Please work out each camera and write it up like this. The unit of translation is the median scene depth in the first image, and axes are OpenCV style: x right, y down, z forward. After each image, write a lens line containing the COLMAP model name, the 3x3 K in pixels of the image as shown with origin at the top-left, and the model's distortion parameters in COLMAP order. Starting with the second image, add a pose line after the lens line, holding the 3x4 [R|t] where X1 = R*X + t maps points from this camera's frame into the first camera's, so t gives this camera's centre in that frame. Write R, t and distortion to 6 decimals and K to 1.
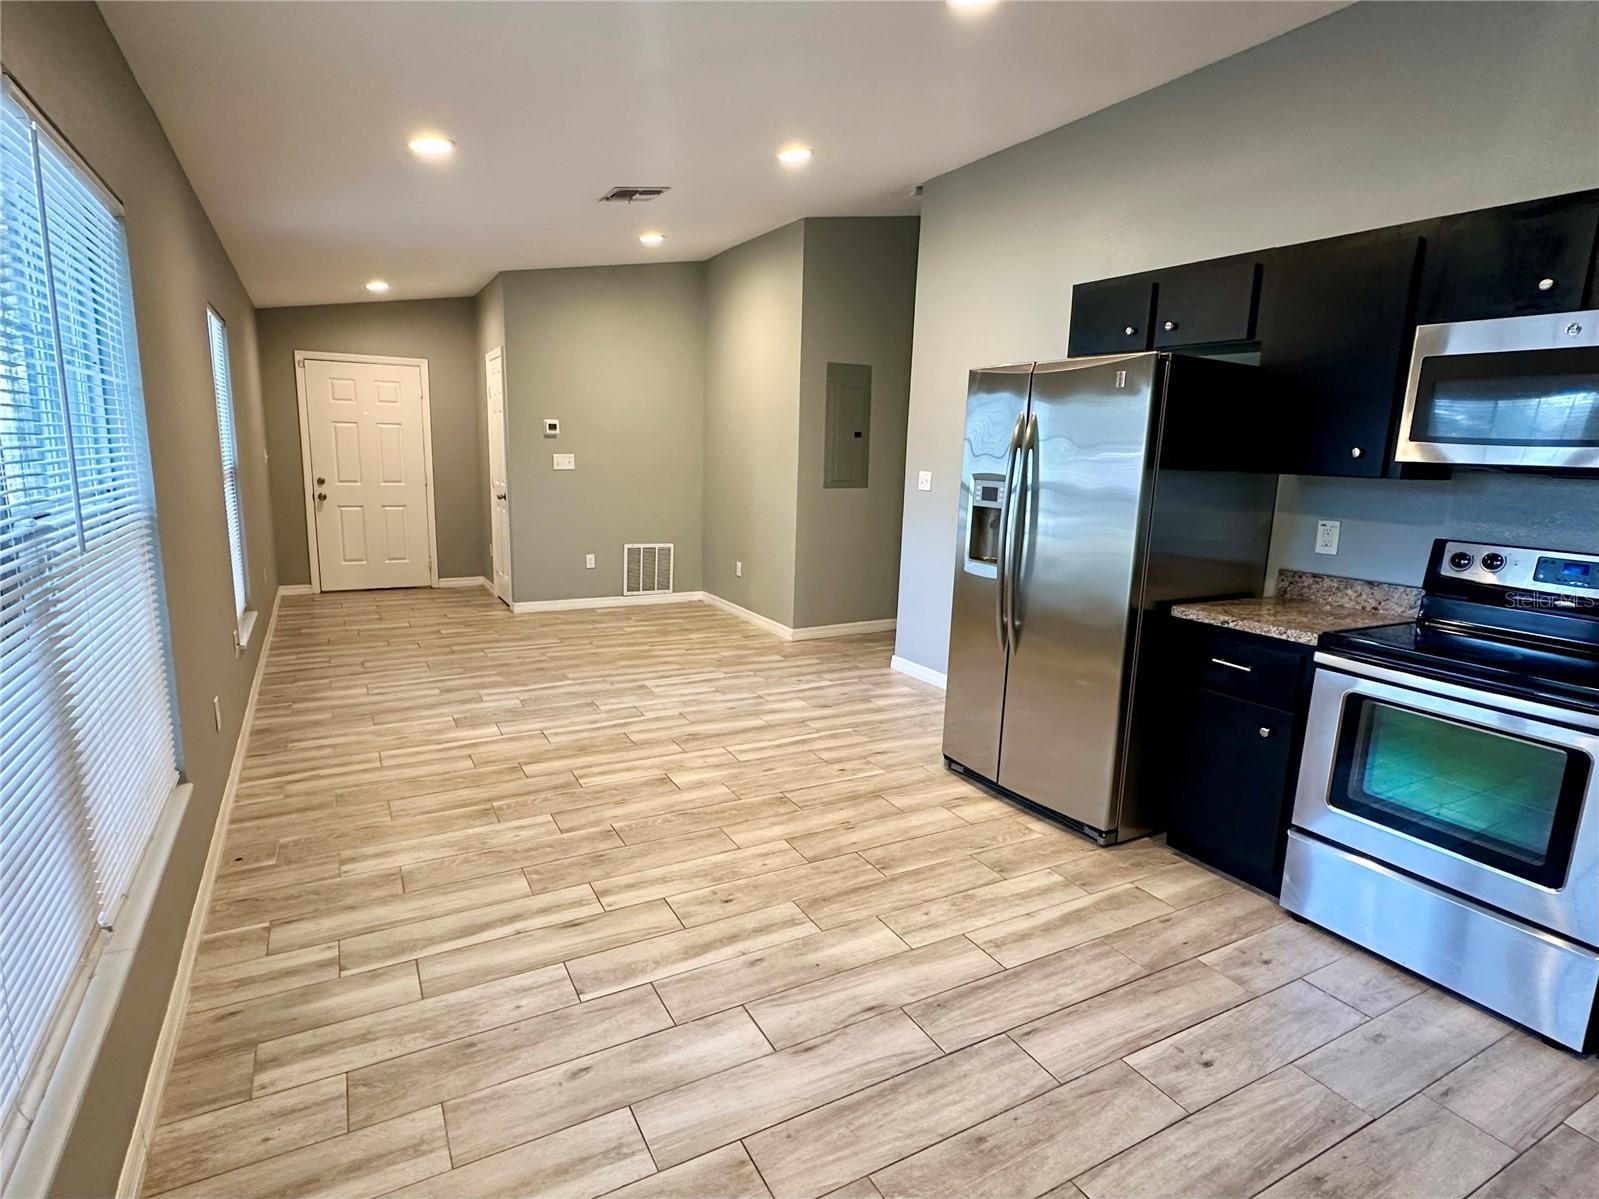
lens RADIAL K [[845.4, 0, 799.5], [0, 845.4, 599.5], [0, 0, 1]] dist [-0.001906, -0.001258]
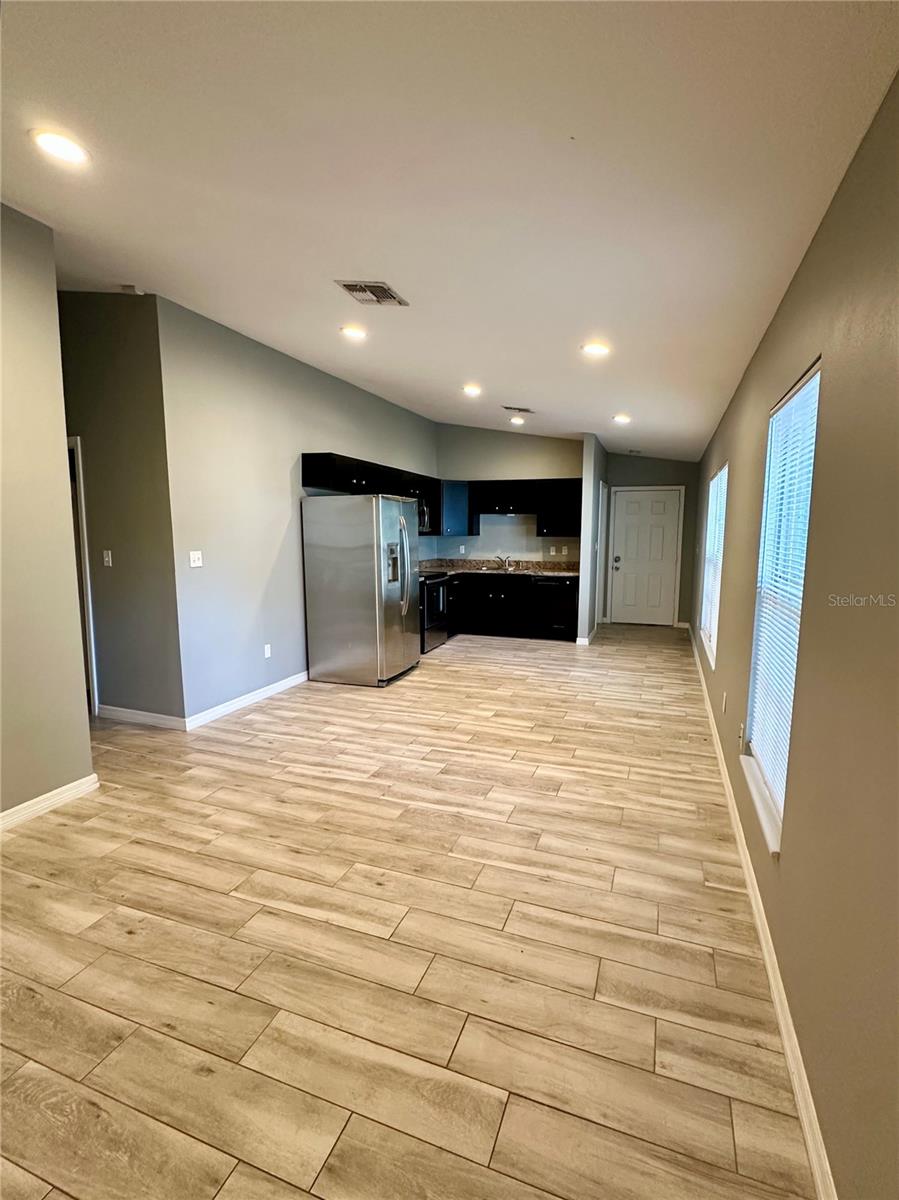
lens RADIAL K [[579.3, 0, 449.5], [0, 579.3, 600.0], [0, 0, 1]] dist [-0.000169, -0.000186]
pose [[-0.649667, -0.126706, 0.749586, -0.850325], [0.112112, 0.959263, 0.259317, -0.310906], [-0.751907, 0.252507, -0.608996, 1.499301]]
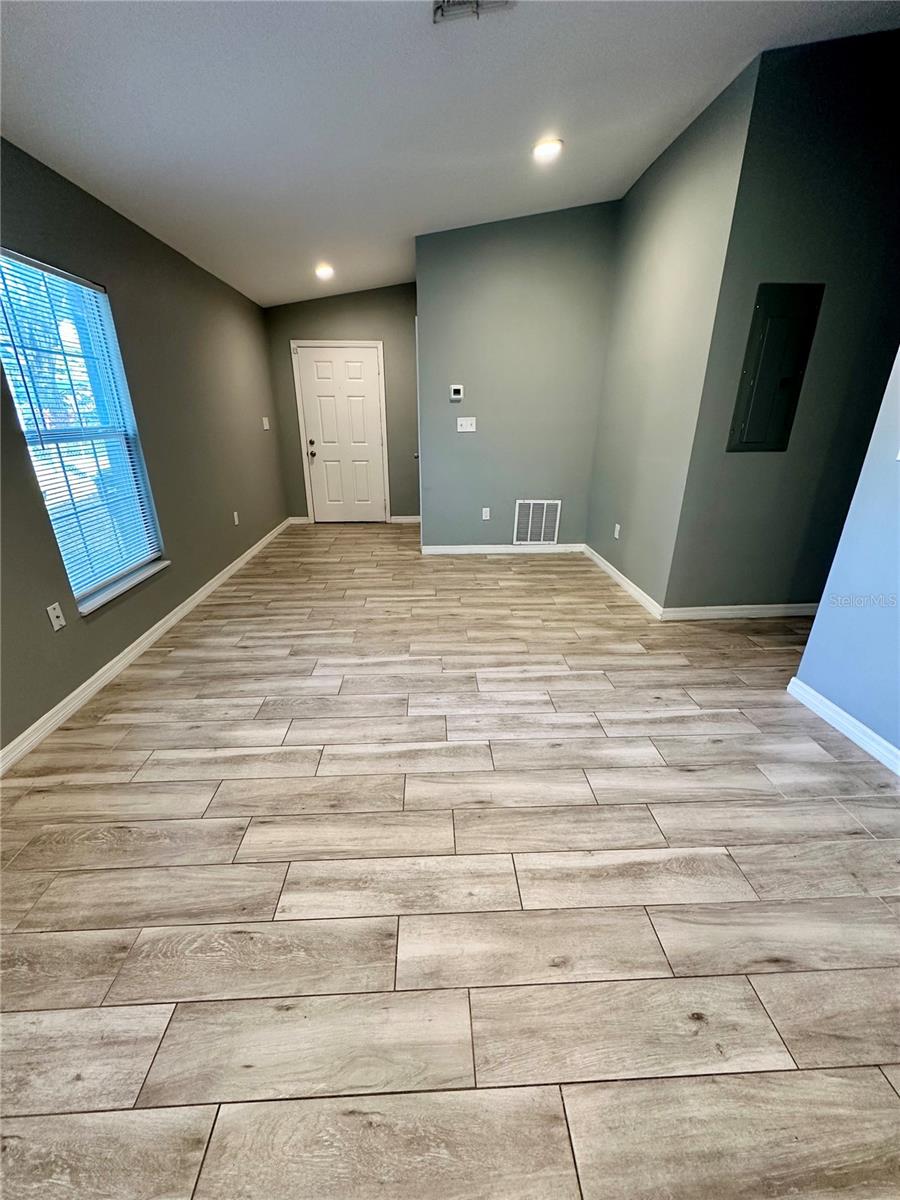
lens RADIAL K [[479.6, 0, 450.0], [0, 479.6, 600.0], [0, 0, 1]] dist [-0.002677, 0.000750]
pose [[0.898909, 0.135357, -0.416703, -0.000113], [-0.054615, 0.978281, 0.199957, -0.097158], [0.434719, -0.156985, 0.886778, 0.618536]]
